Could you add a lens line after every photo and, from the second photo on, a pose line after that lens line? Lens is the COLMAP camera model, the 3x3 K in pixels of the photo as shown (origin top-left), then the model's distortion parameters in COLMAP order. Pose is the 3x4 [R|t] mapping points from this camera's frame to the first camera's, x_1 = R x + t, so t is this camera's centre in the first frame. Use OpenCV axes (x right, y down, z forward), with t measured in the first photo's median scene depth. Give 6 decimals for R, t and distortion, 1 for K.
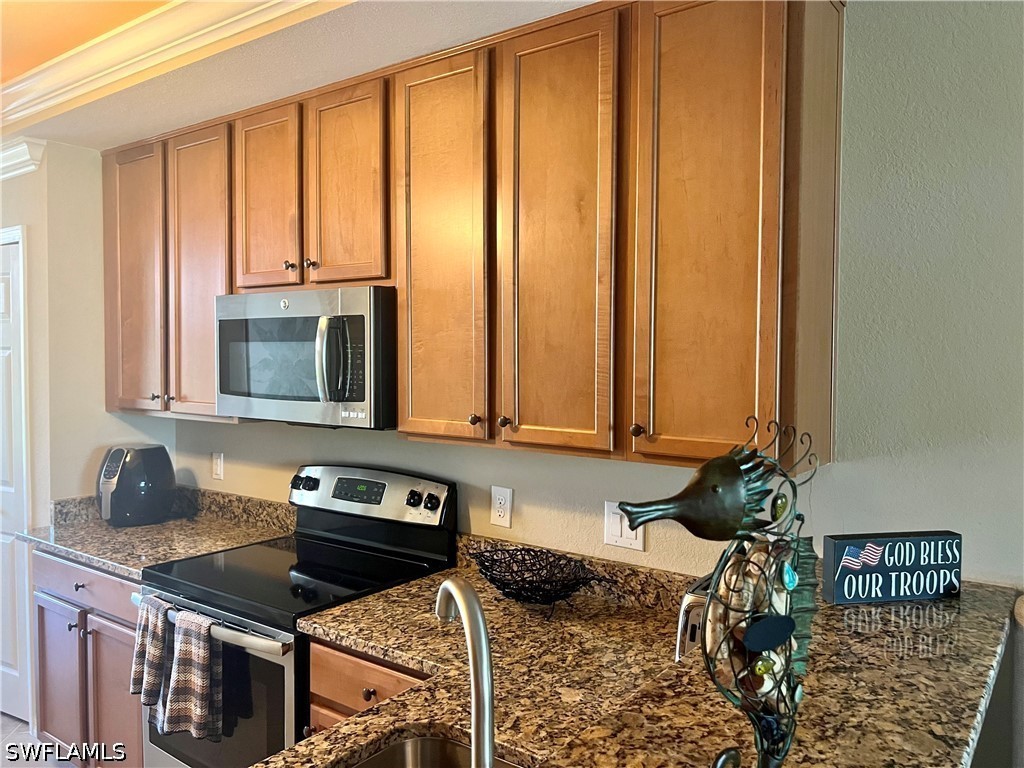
lens RADIAL K [[793.9, 0, 522.8], [0, 793.9, 382.6], [0, 0, 1]] dist [0.082629, -0.103950]
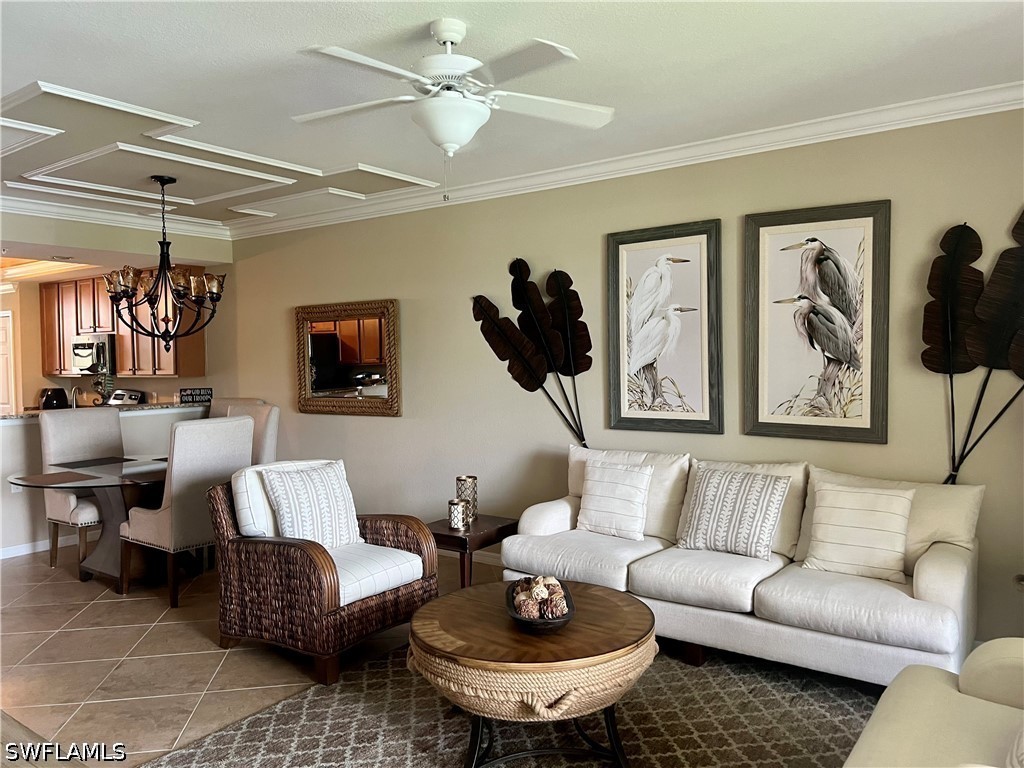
lens RADIAL K [[762.6, 0, 523.0], [0, 762.6, 379.1], [0, 0, 1]] dist [0.074356, -0.094475]
pose [[0.999588, -0.017646, 0.022624, 1.430671], [0.017860, 0.999797, -0.009315, 0.131796], [-0.022455, 0.009715, 0.999701, -2.255385]]
